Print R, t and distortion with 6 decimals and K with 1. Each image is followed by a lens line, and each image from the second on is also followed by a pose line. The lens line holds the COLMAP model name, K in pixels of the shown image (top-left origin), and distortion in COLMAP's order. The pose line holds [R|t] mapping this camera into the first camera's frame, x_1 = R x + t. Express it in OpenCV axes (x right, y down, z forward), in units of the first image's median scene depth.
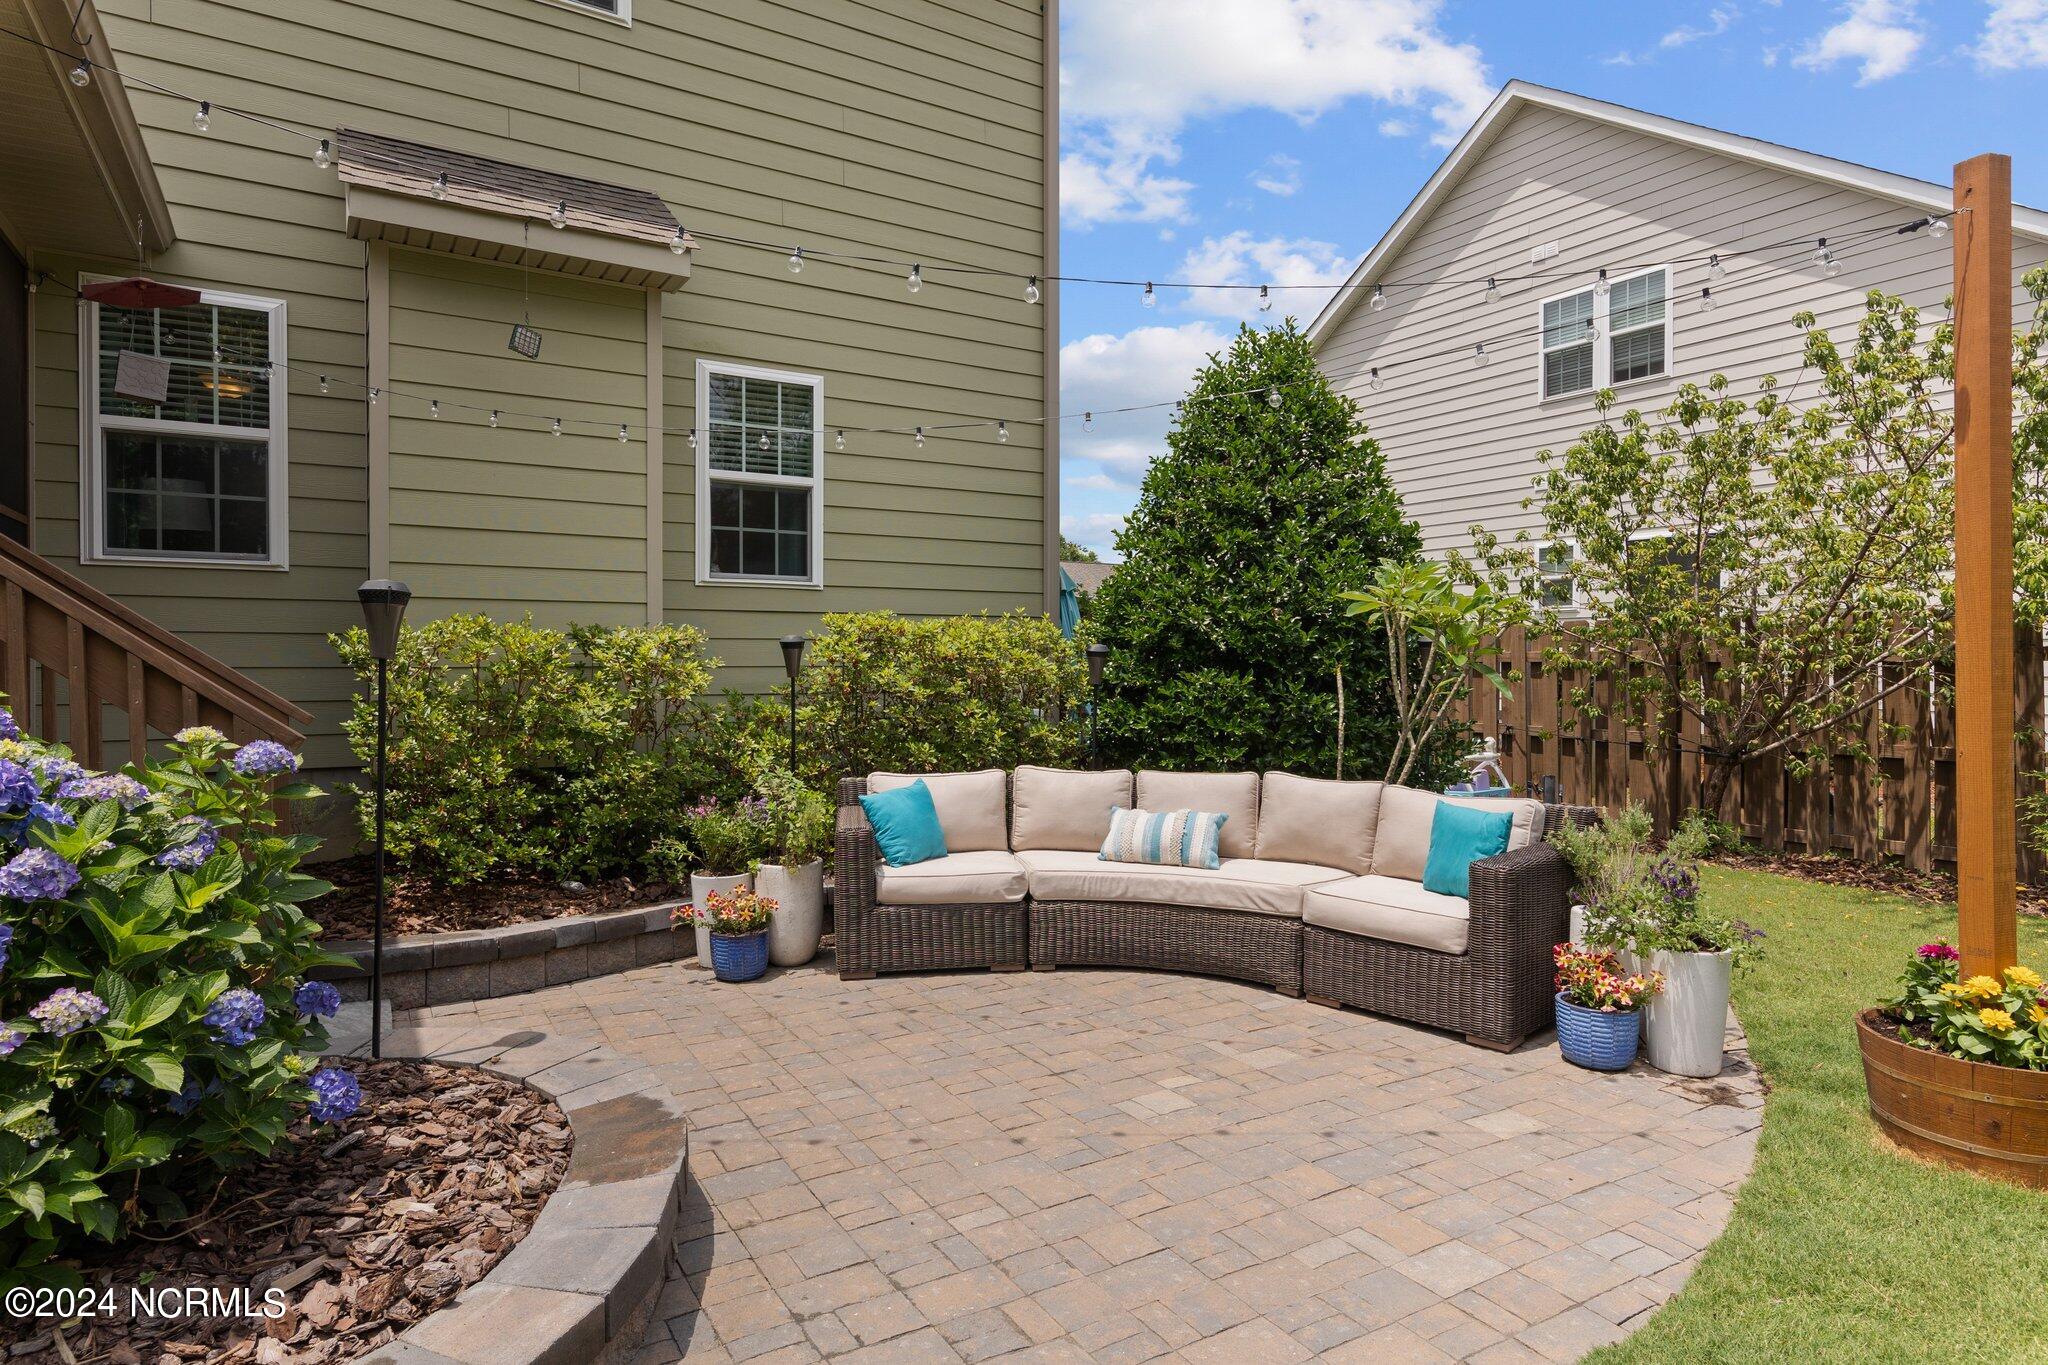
lens RADIAL K [[1101.7, 0, 1000.6], [0, 1101.7, 666.8], [0, 0, 1]] dist [-0.003877, -0.001471]
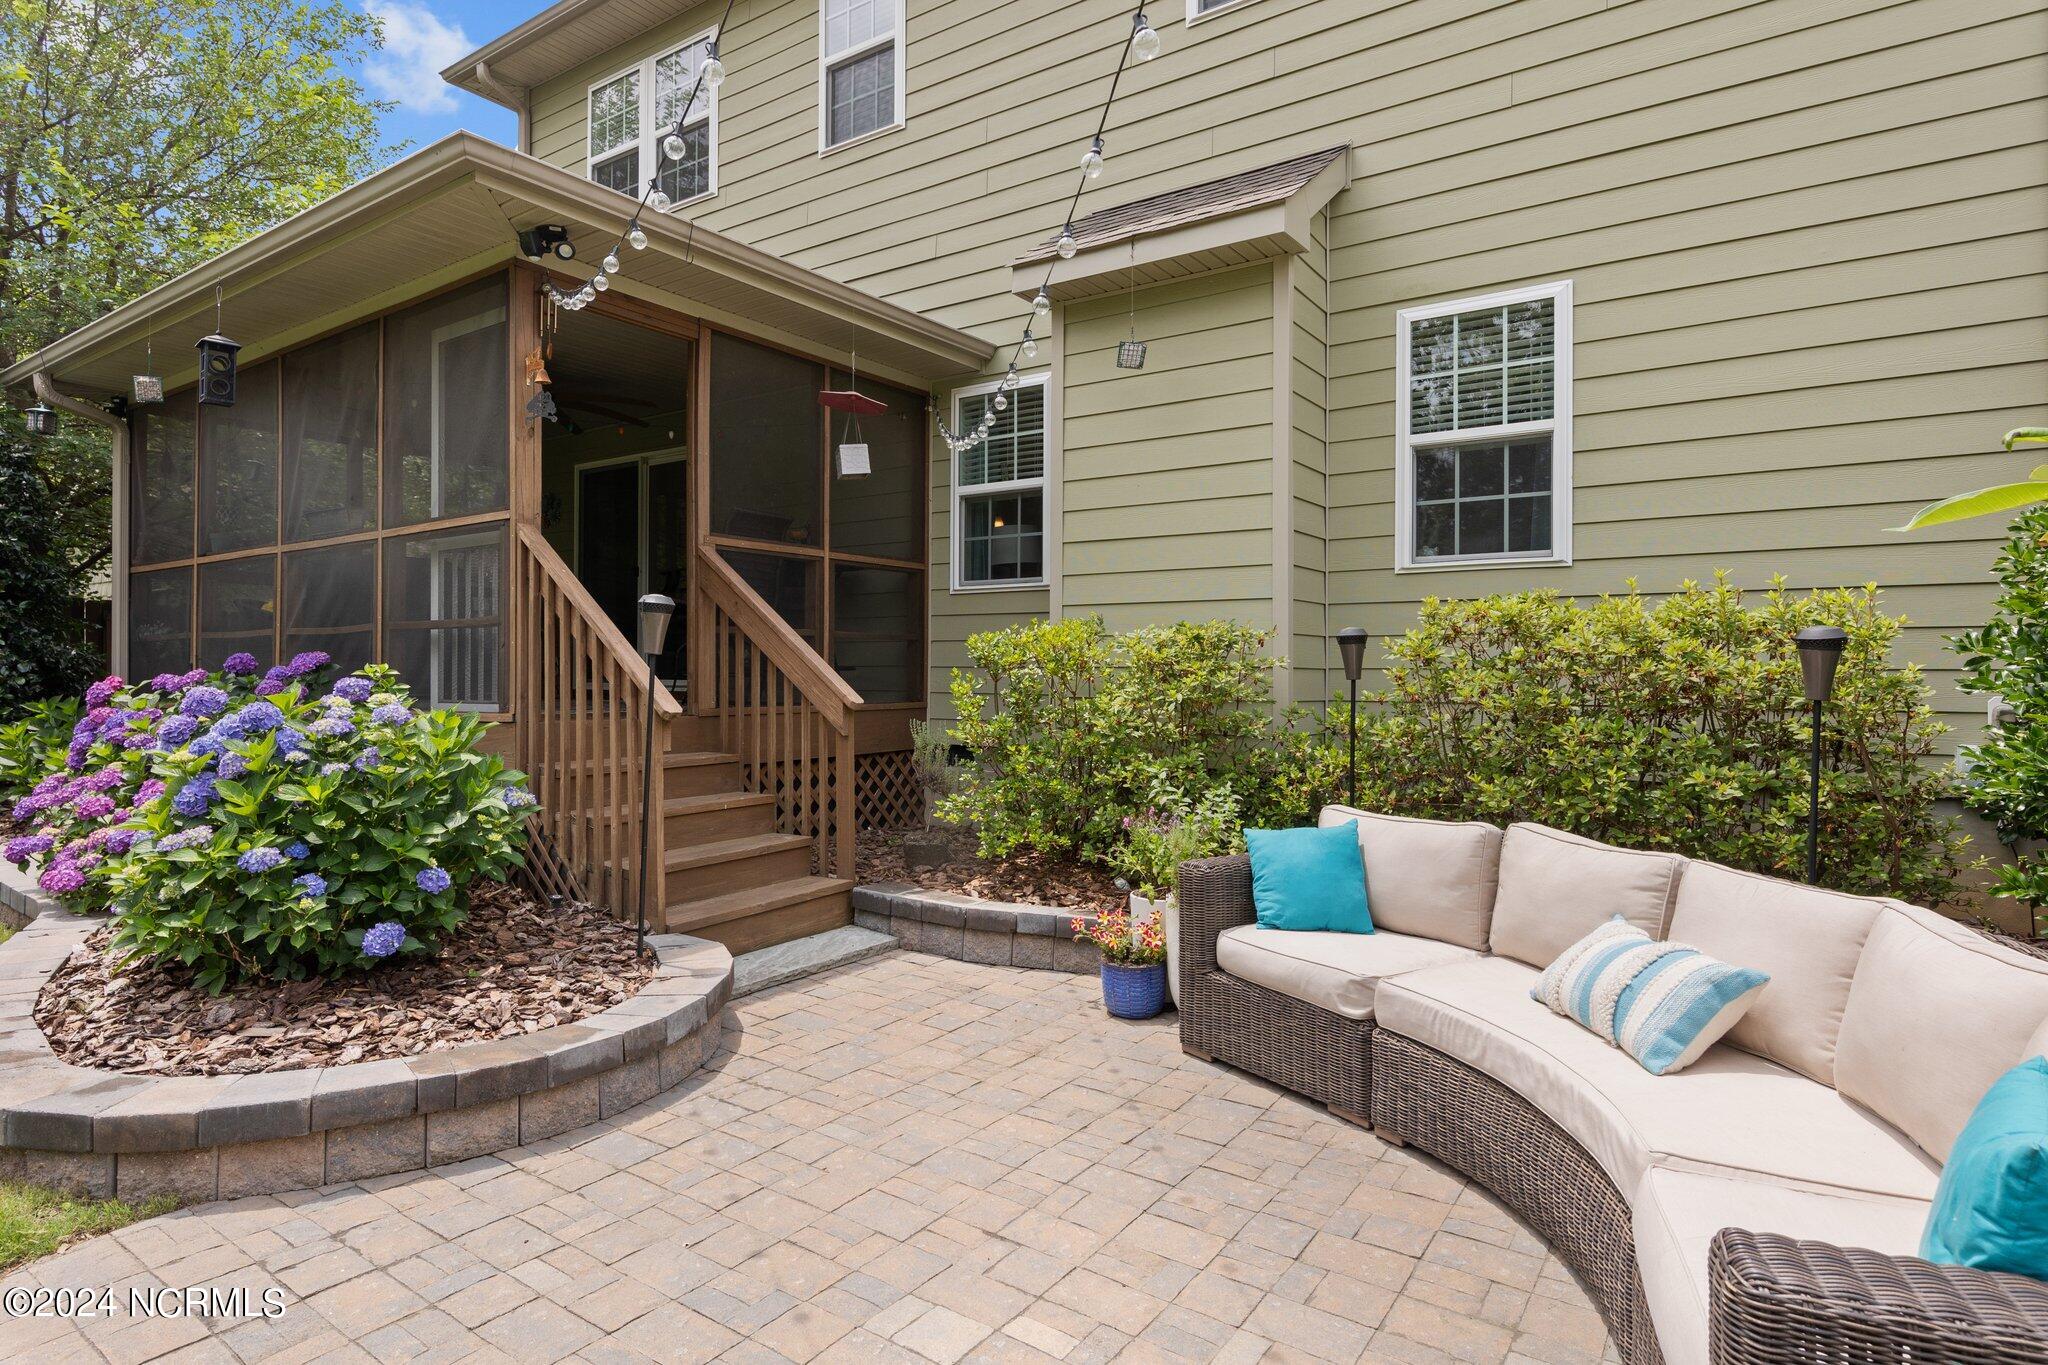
lens RADIAL K [[1101.7, 0, 1050.2], [0, 1101.7, 654.7], [0, 0, 1]] dist [-0.003877, -0.001471]
pose [[0.423944, -0.010898, -0.905623, 0.490574], [-0.009547, 0.999818, -0.016500, 0.007199], [0.905638, 0.015642, 0.423763, 0.505797]]
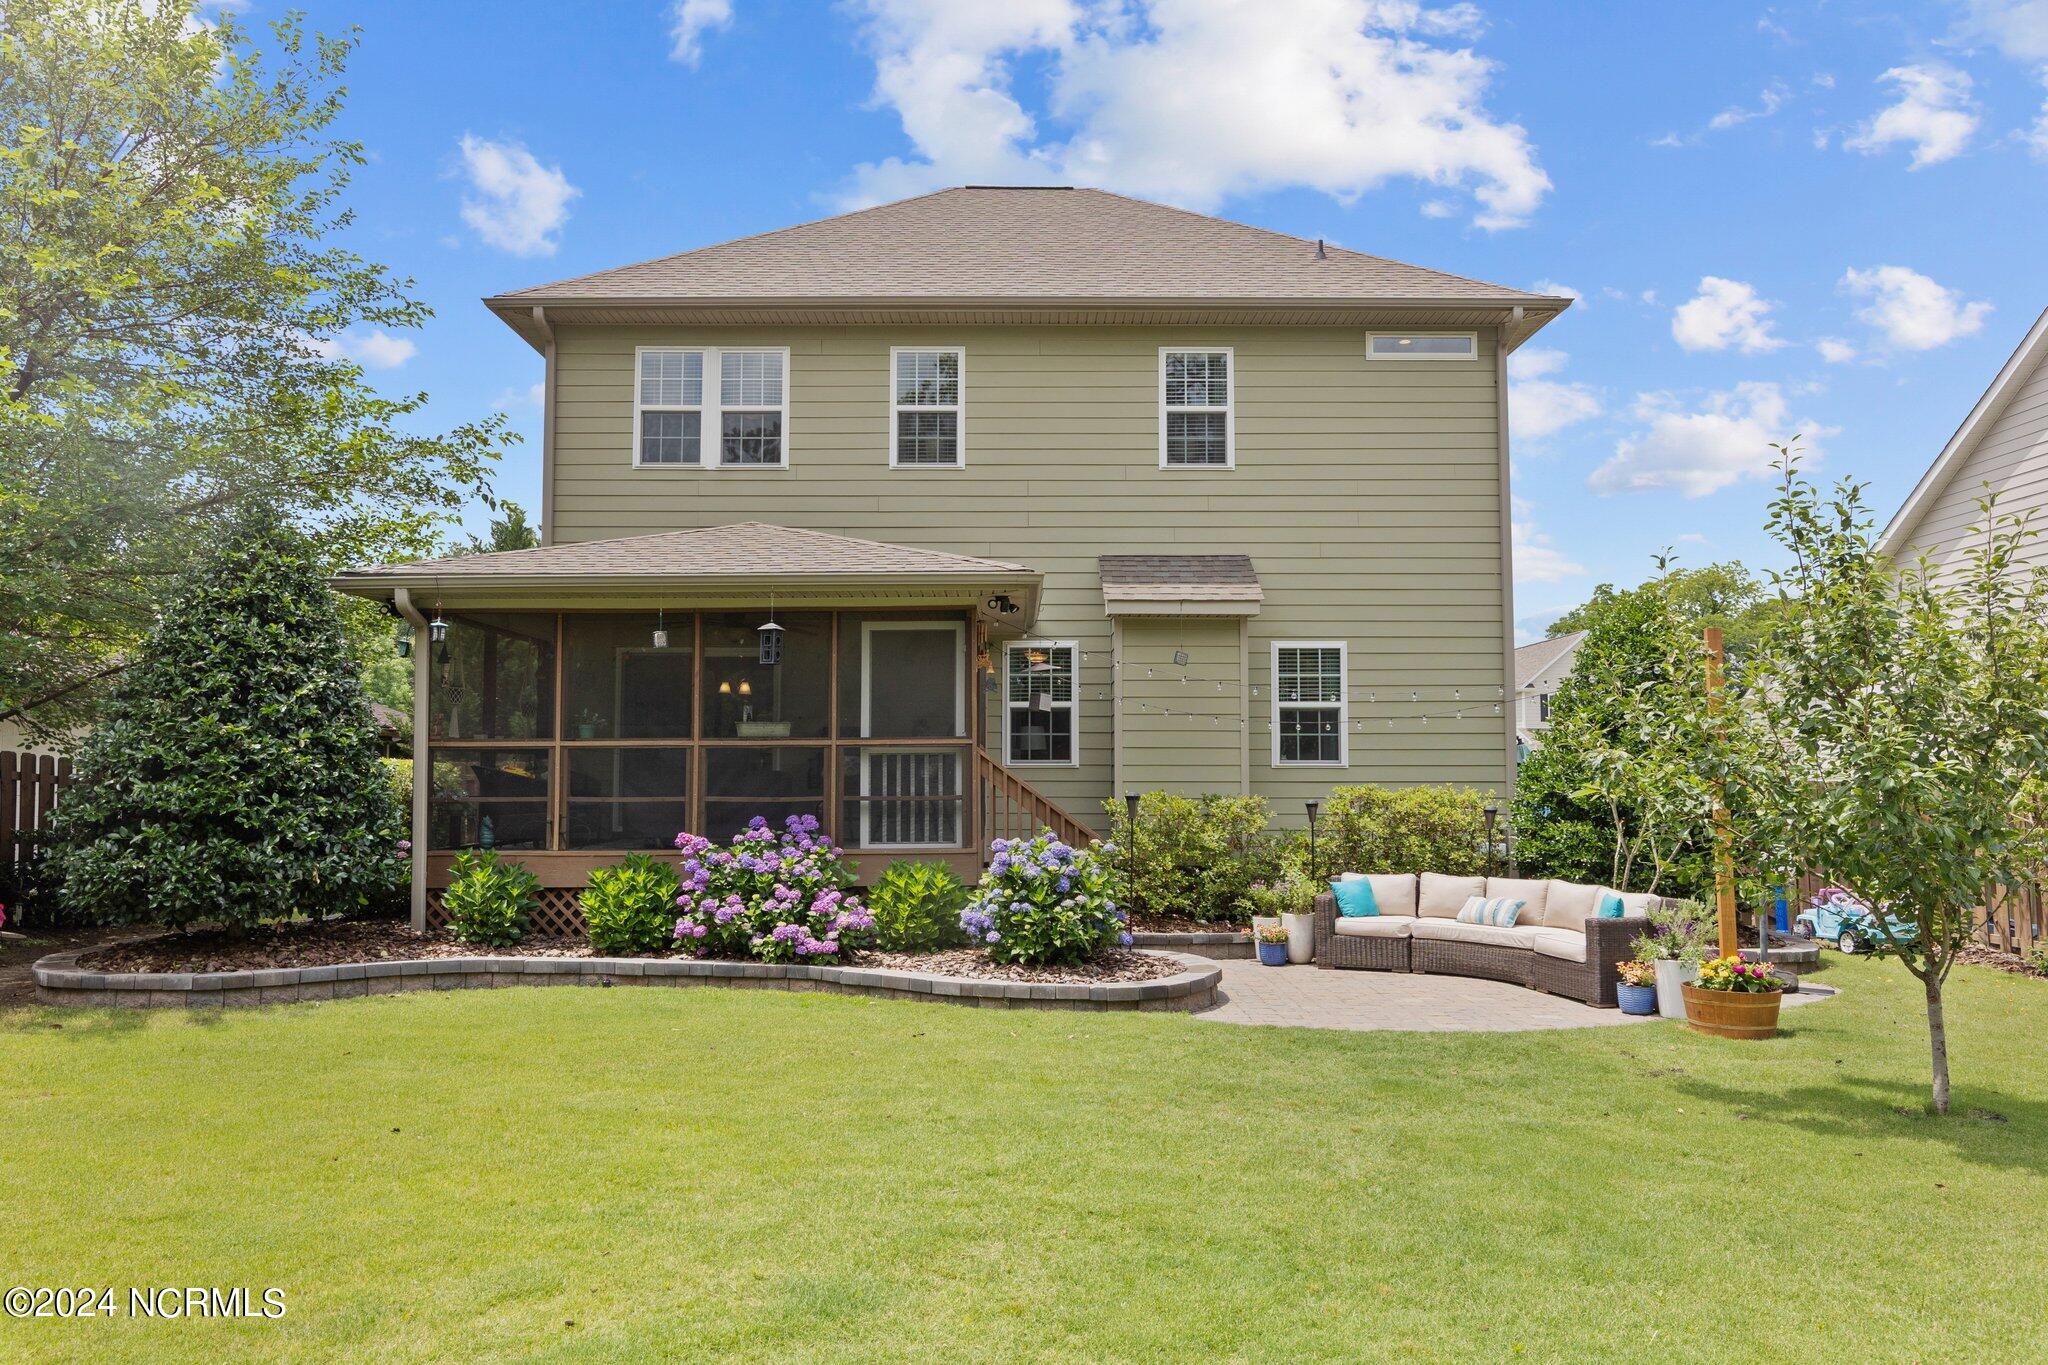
lens RADIAL K [[1345.1, 0, 1030.9], [0, 1345.1, 679.4], [0, 0, 1]] dist [-0.000506, -0.003173]
pose [[0.859997, -0.034951, -0.509100, 0.638763], [-0.006259, 0.996854, -0.079009, -0.054307], [0.510260, 0.071134, 0.857073, -1.366801]]
